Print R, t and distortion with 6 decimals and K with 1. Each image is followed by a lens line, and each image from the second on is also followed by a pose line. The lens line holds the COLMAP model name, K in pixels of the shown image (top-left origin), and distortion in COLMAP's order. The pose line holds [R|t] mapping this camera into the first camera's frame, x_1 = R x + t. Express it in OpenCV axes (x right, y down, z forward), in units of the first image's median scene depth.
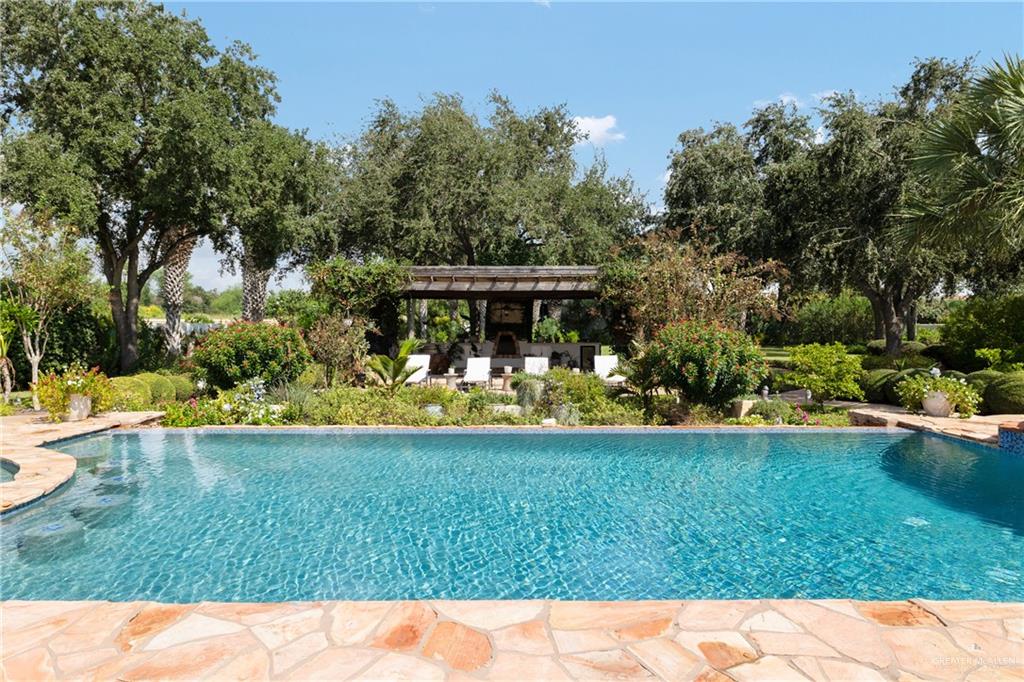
lens RADIAL K [[601.9, 0, 512.0], [0, 601.9, 341.0], [0, 0, 1]] dist [-0.005244, -0.002273]
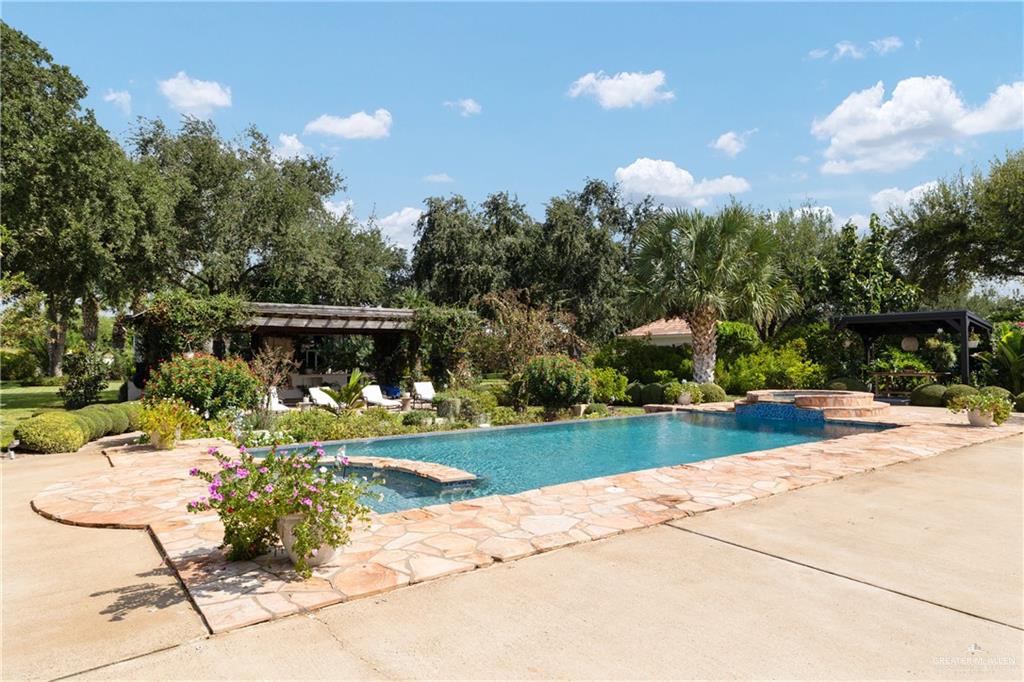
lens RADIAL K [[601.9, 0, 512.0], [0, 601.9, 341.0], [0, 0, 1]] dist [-0.005244, -0.002273]
pose [[0.822137, 0.011027, 0.569182, -0.389760], [0.019131, 0.998713, -0.046981, 0.001201], [-0.568967, 0.049514, 0.820868, -0.120237]]
